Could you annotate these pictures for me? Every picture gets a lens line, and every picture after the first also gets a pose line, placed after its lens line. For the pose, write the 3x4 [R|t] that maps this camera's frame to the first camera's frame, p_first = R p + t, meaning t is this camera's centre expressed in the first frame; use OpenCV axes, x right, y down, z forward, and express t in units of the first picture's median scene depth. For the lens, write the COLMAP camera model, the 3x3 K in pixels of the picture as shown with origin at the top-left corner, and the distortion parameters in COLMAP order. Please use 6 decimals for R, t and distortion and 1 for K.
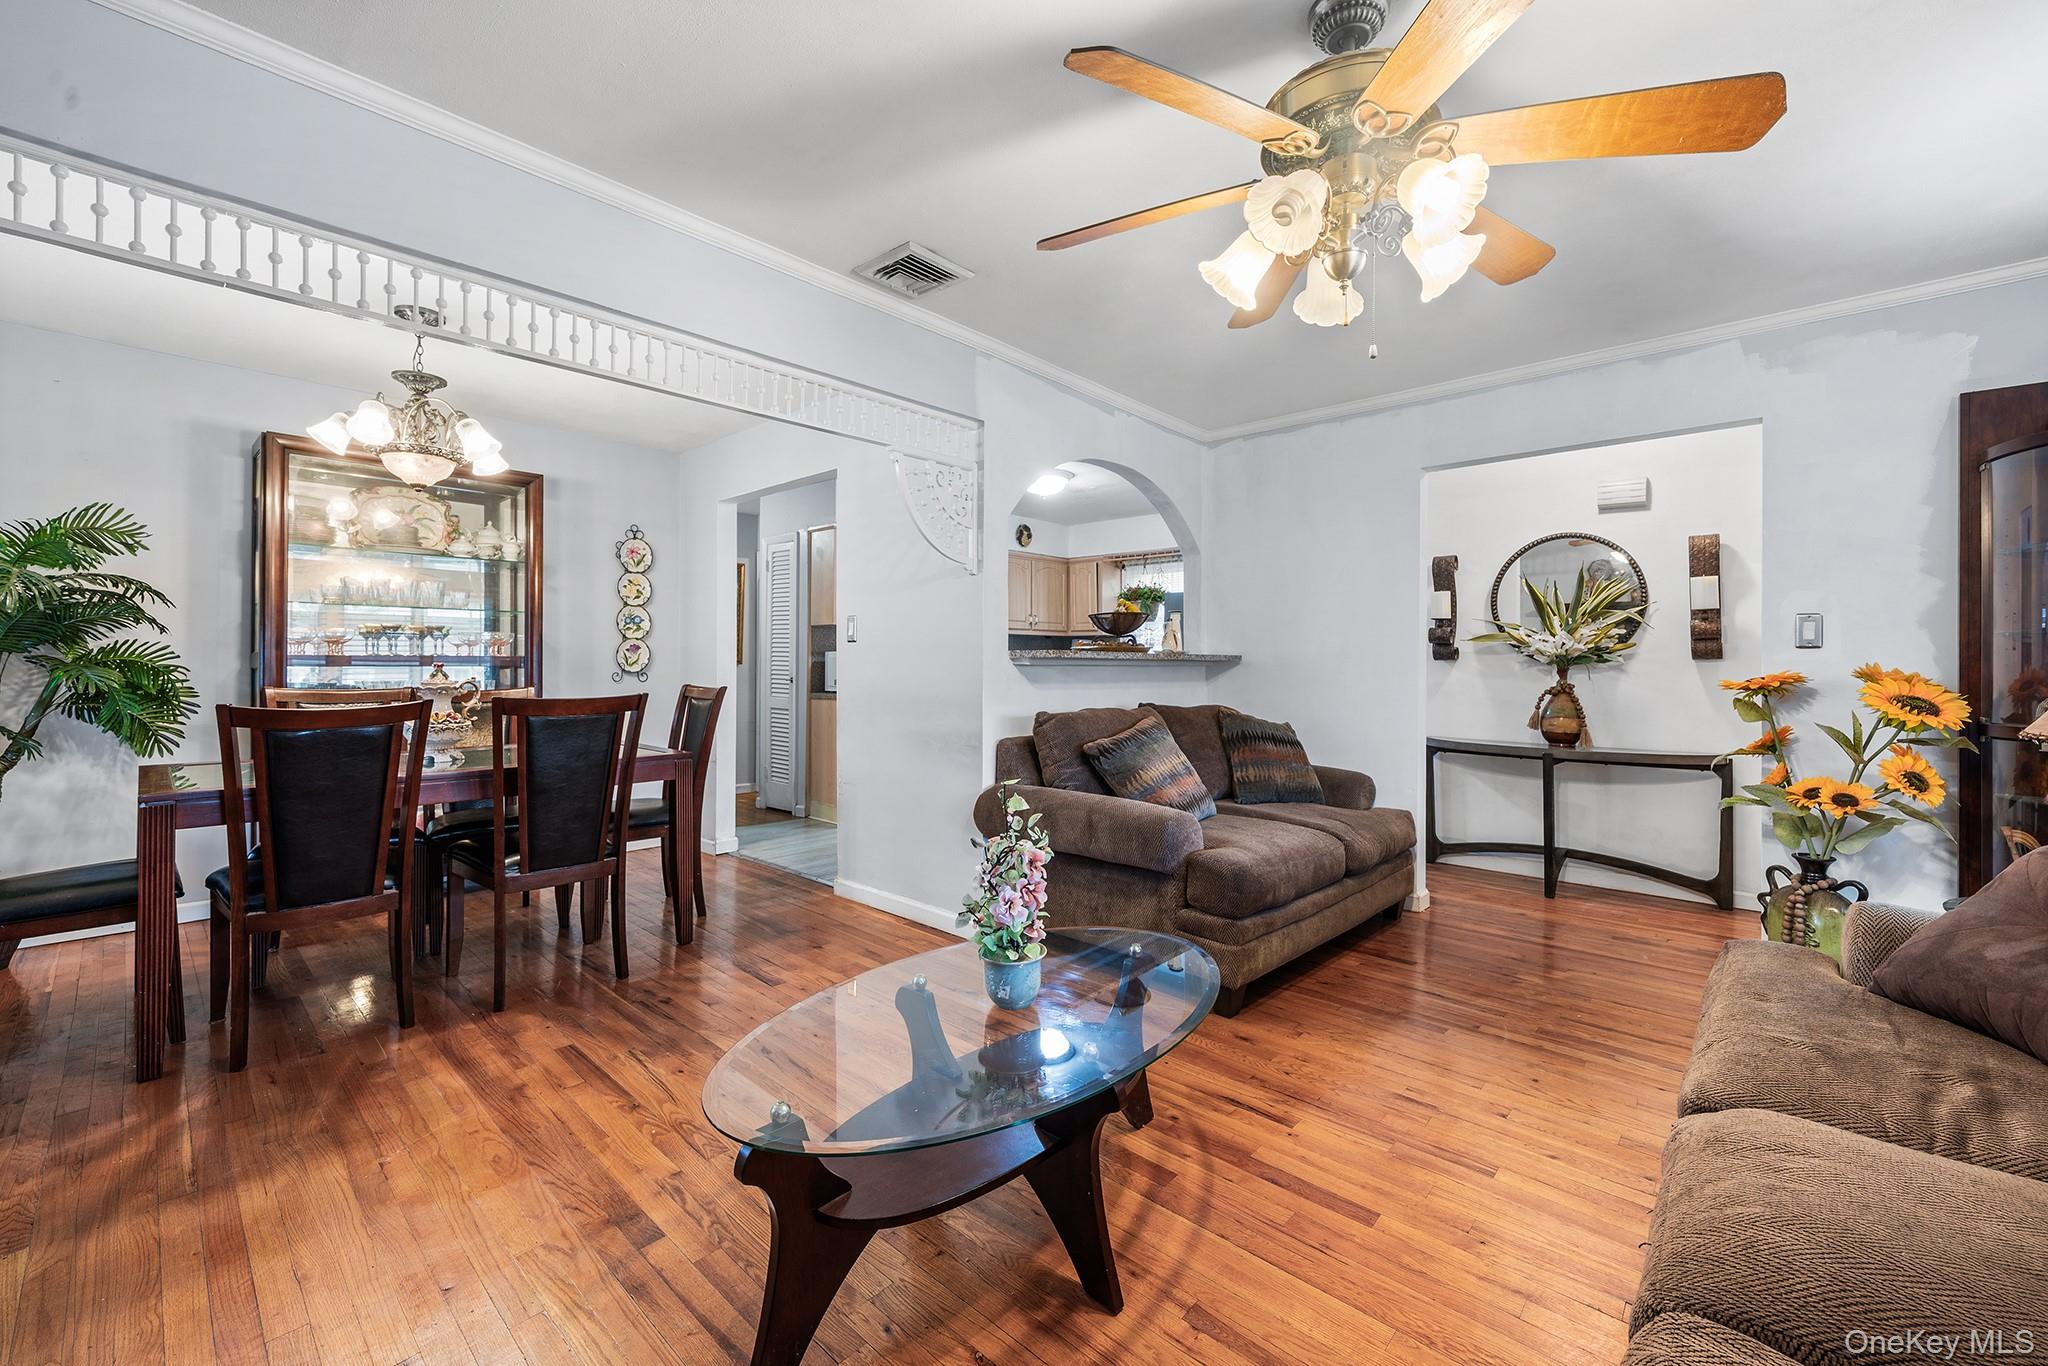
lens RADIAL K [[819.5, 0, 1021.0], [0, 819.5, 667.4], [0, 0, 1]] dist [-0.003962, 0.000042]
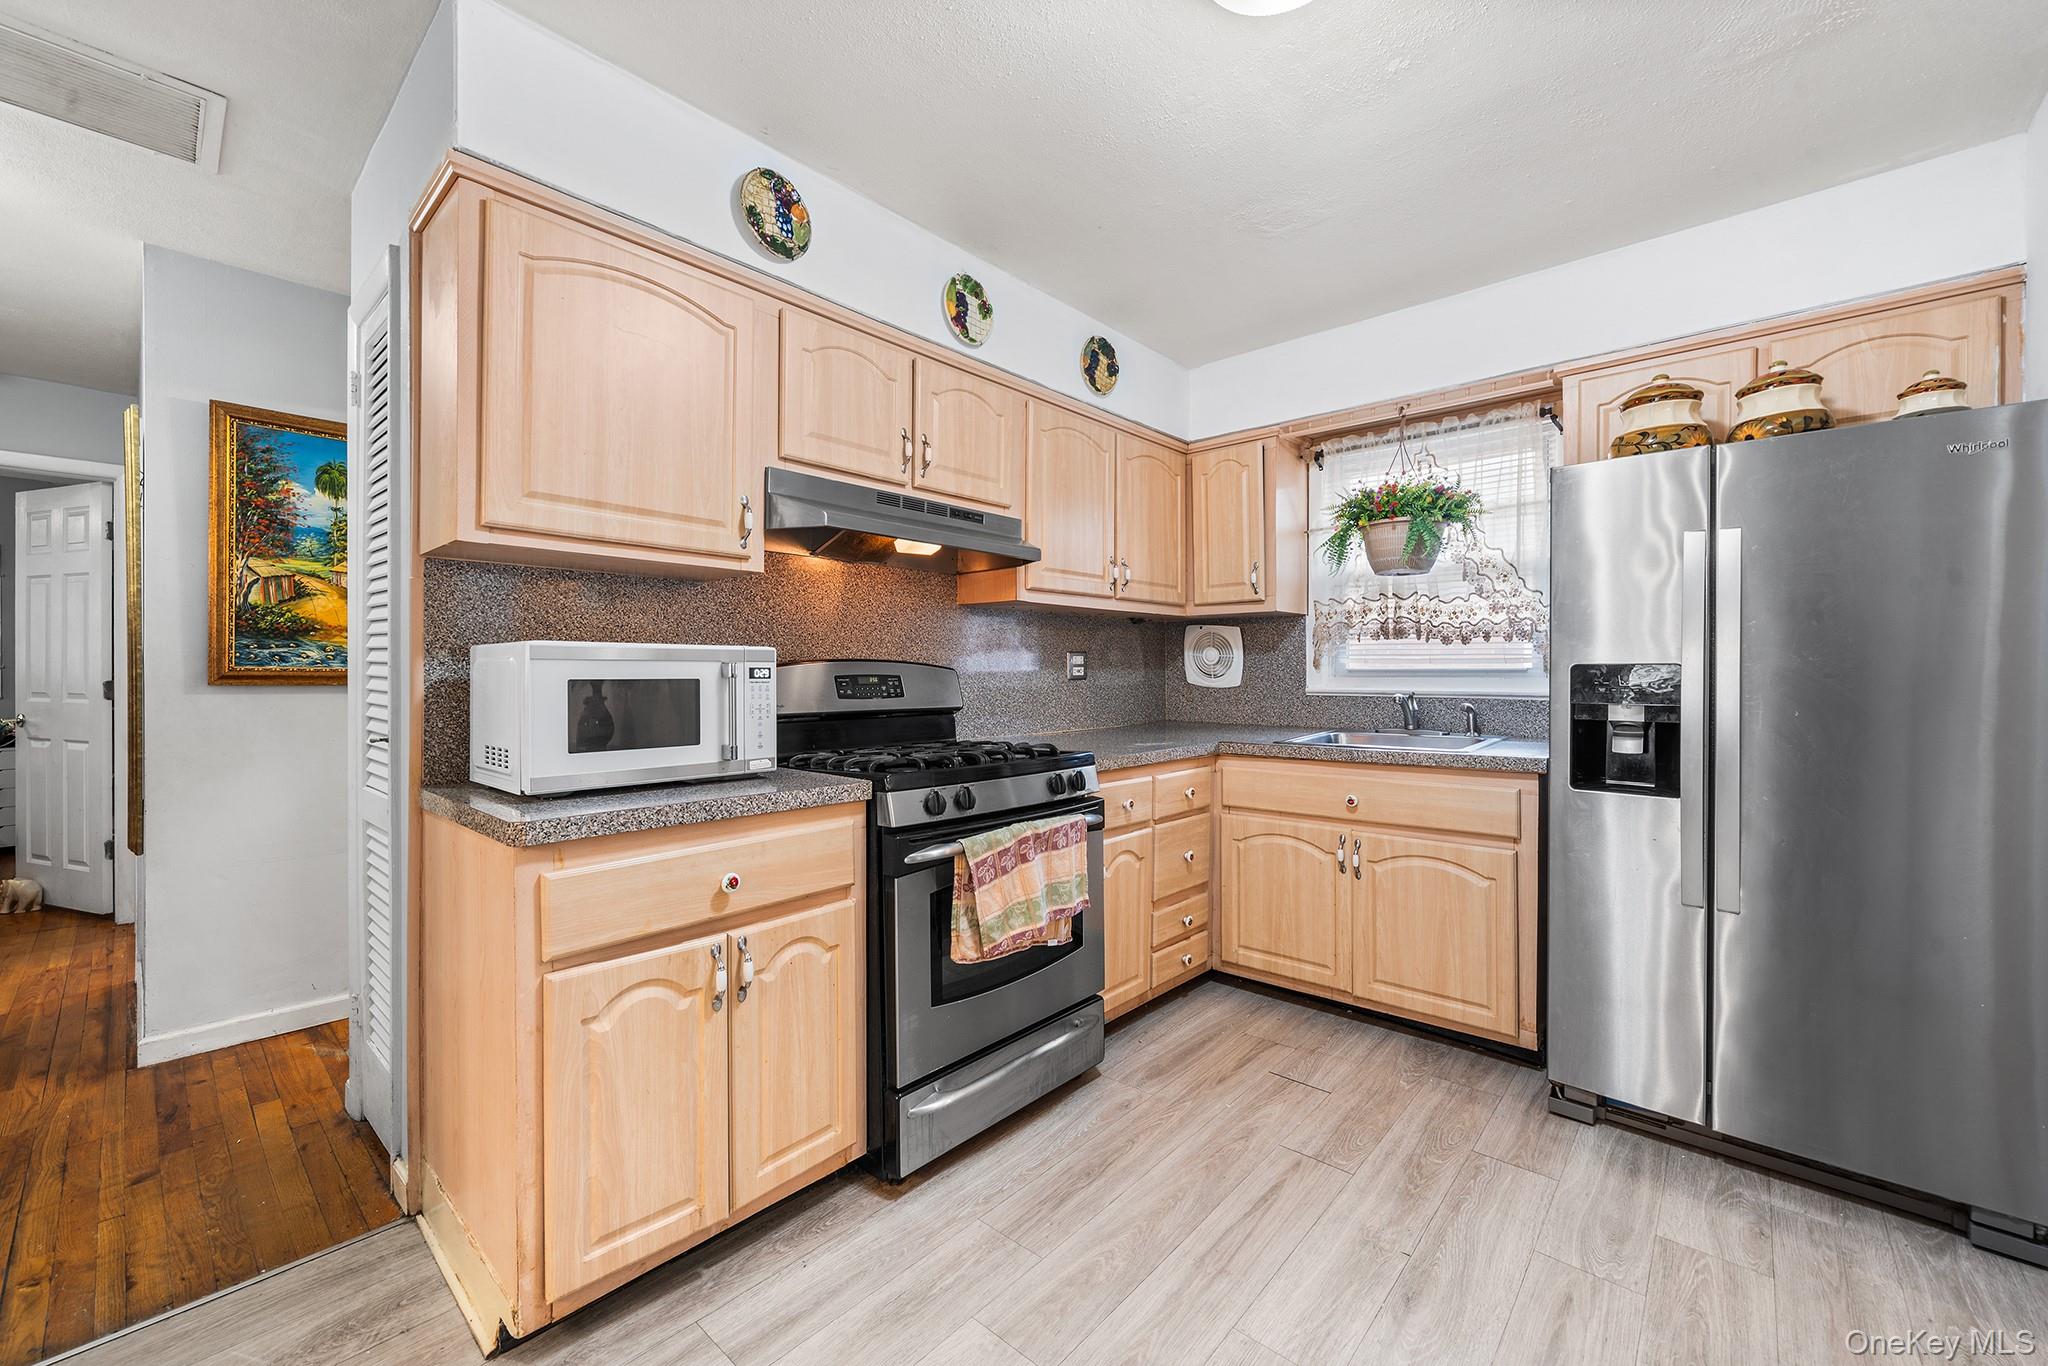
lens RADIAL K [[819.5, 0, 1020.1], [0, 819.5, 676.9], [0, 0, 1]] dist [-0.003962, 0.000042]
pose [[0.999954, -0.004607, 0.008389, -0.030953], [0.004602, 0.999989, 0.000598, -0.004338], [-0.008392, -0.000559, 0.999965, 0.447546]]
